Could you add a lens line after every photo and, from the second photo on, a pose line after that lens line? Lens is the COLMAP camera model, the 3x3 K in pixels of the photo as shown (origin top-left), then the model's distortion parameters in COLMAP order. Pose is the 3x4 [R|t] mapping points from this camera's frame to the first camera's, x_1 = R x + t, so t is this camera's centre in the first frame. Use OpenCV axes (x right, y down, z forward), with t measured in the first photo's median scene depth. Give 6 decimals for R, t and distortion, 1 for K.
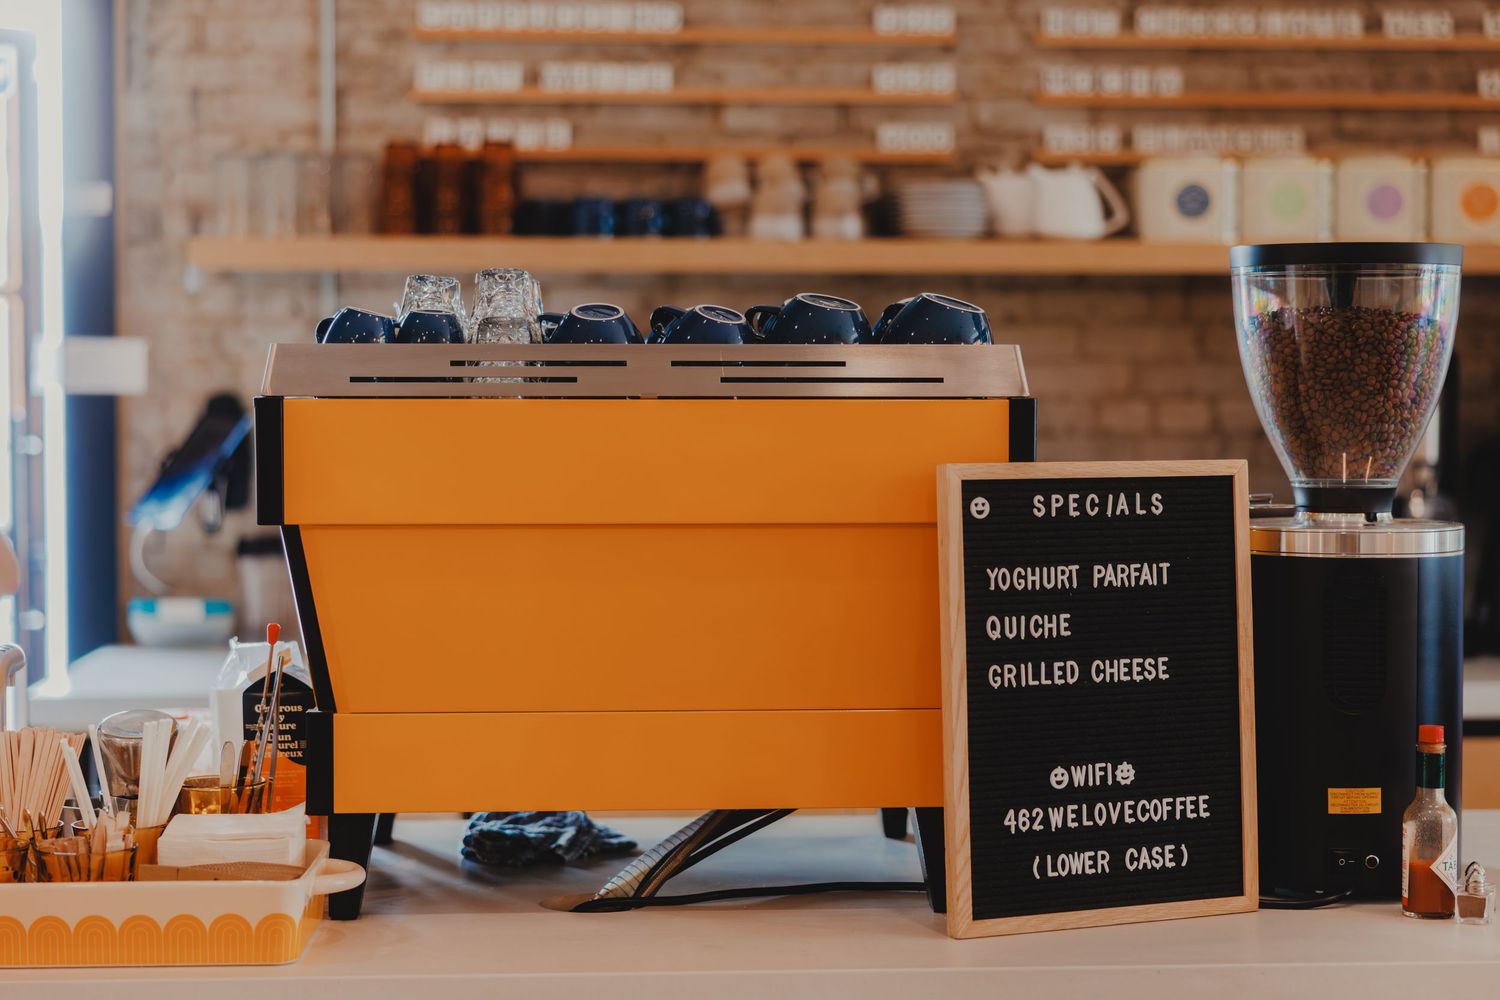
lens RADIAL K [[2825.4, 0, 750.0], [0, 2825.4, 500.0], [0, 0, 1]] dist [-0.001161, -0.186299]
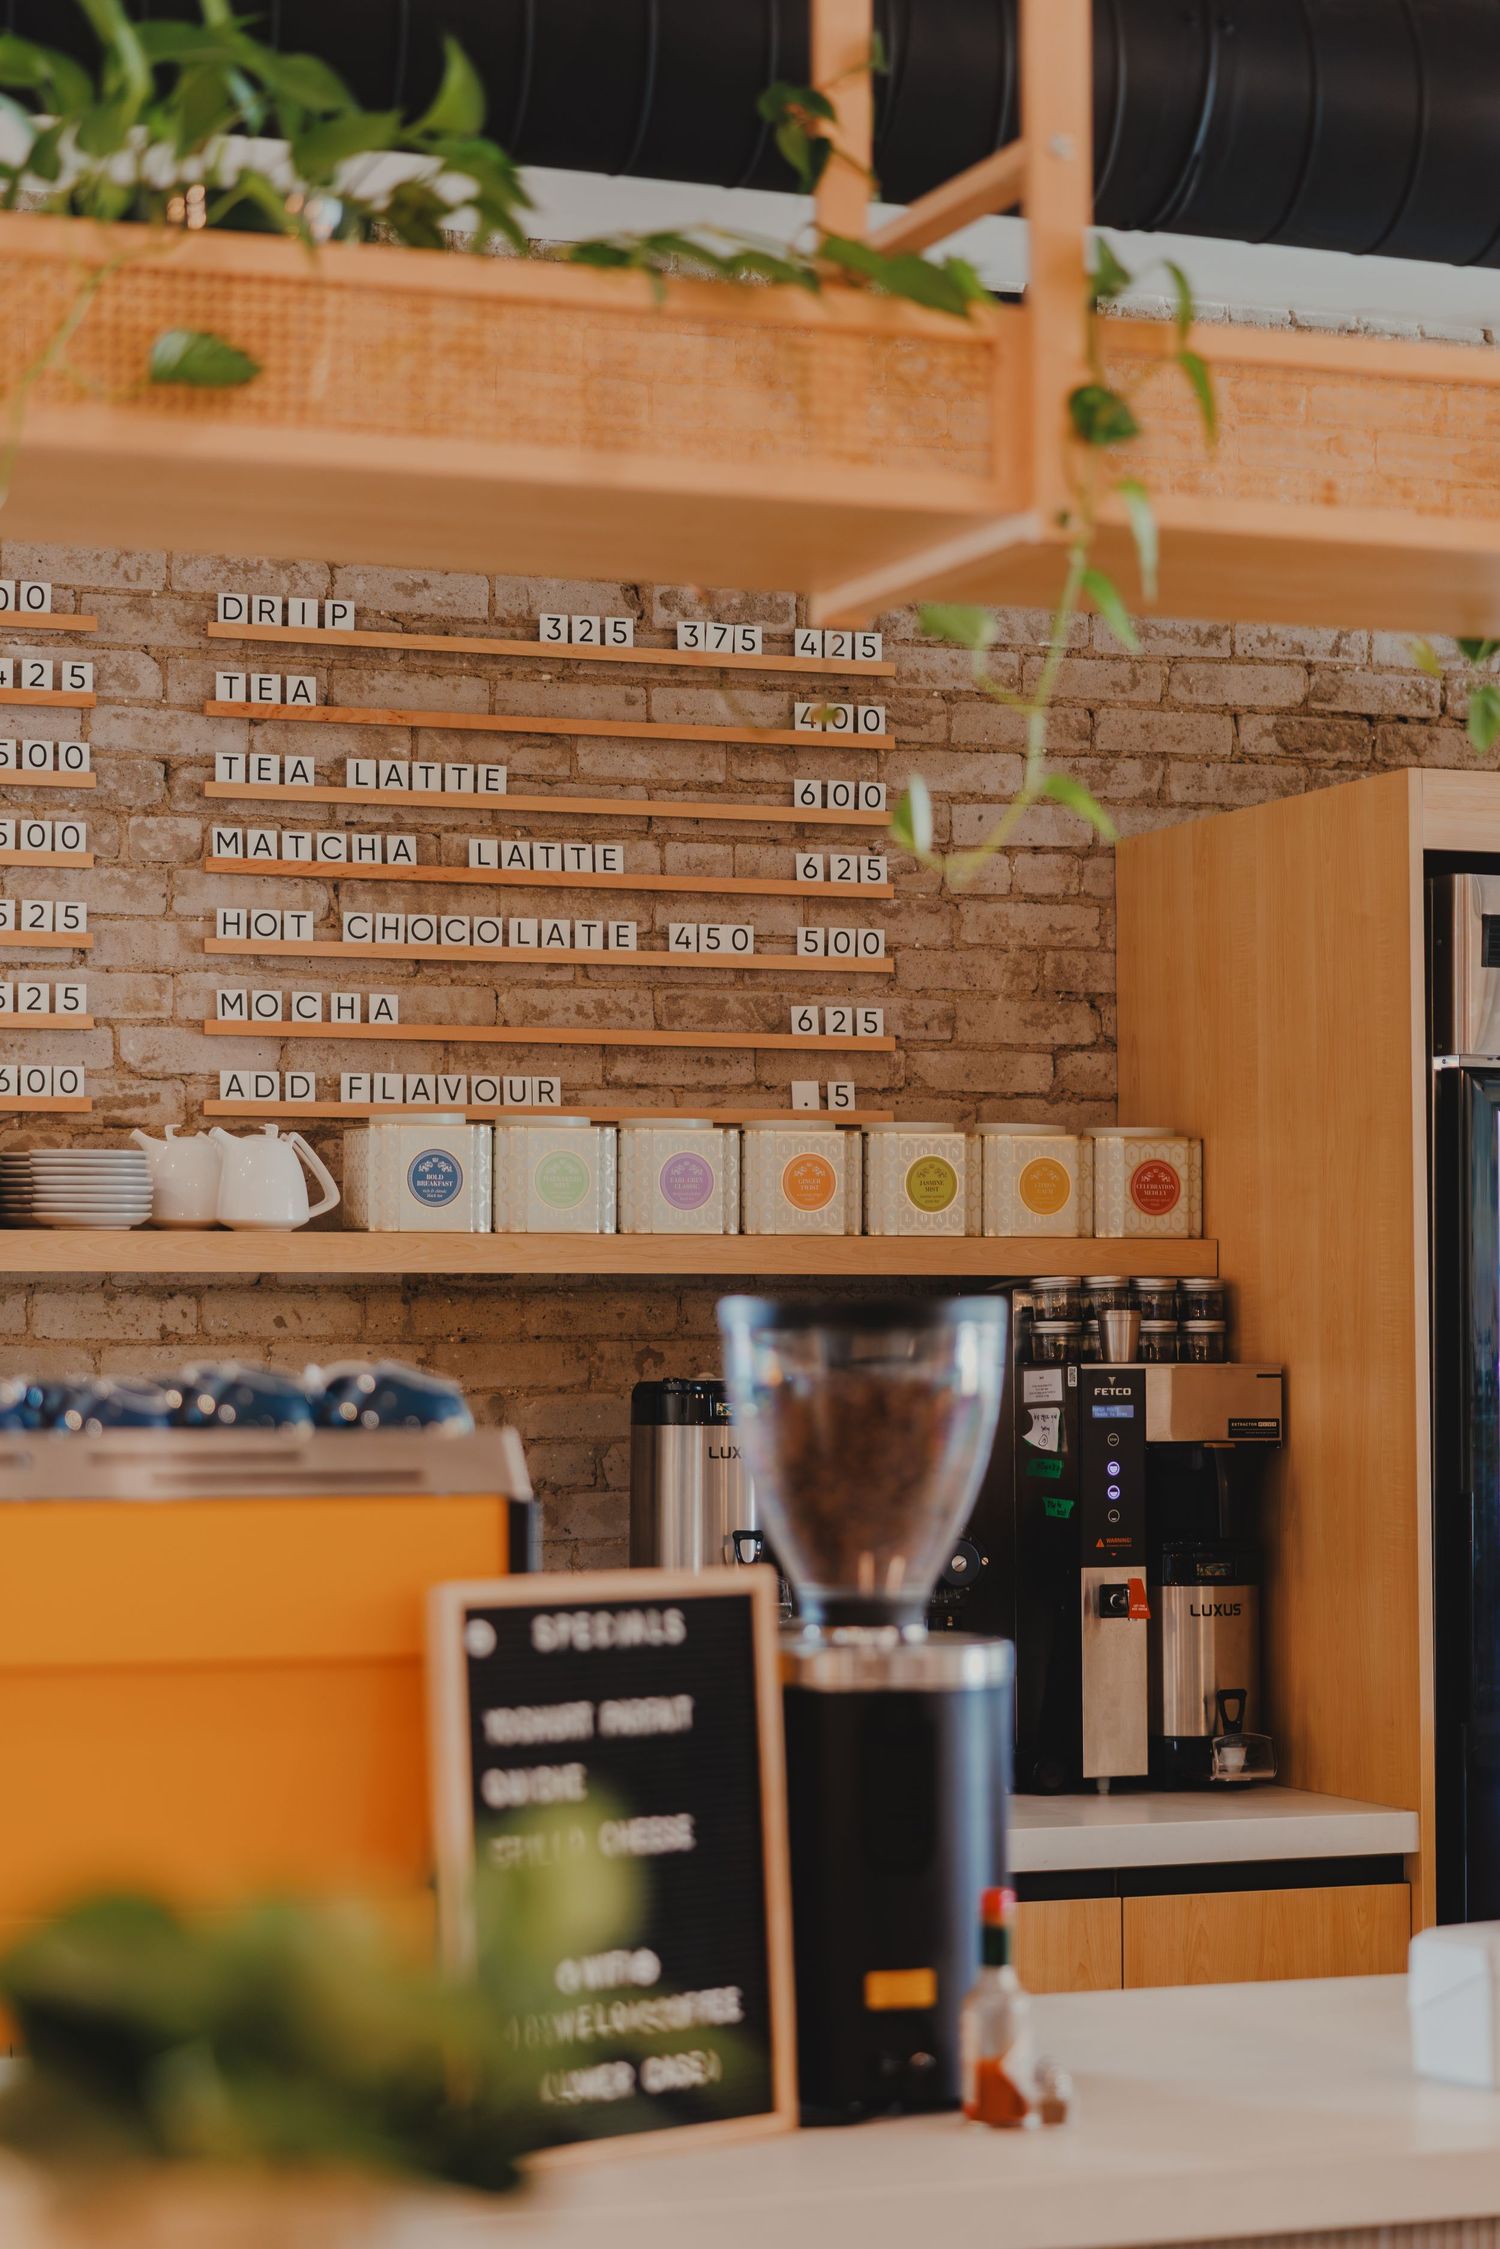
lens RADIAL K [[4457.7, 0, 750.0], [0, 4457.7, 1124.5], [0, 0, 1]] dist [-0.007437, -0.111768]
pose [[0.952694, 0.013245, 0.303644, -0.113861], [0.015547, 0.995618, -0.092207, -0.012020], [-0.303535, 0.092566, 0.948313, -0.115048]]
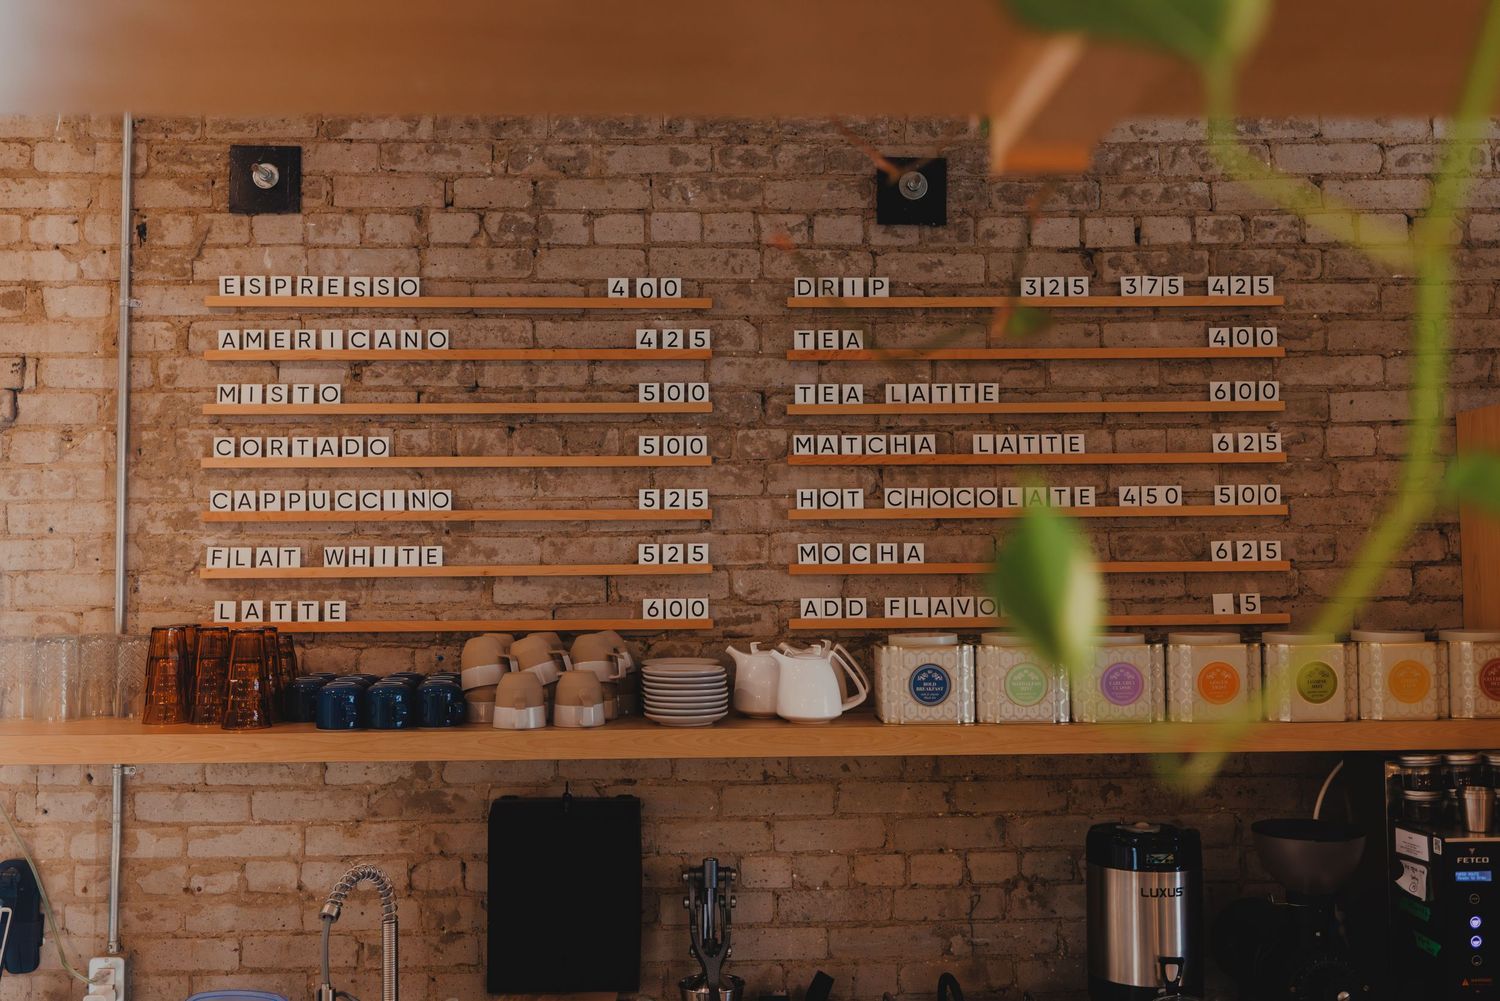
lens RADIAL K [[1476.9, 0, 750.0], [0, 1476.9, 500.5], [0, 0, 1]] dist [0.052806, -0.165650]
pose [[0.999399, -0.010037, -0.033191, 0.109334], [0.006833, 0.995428, -0.095268, -0.119835], [0.033995, 0.094984, 0.994898, 0.459834]]
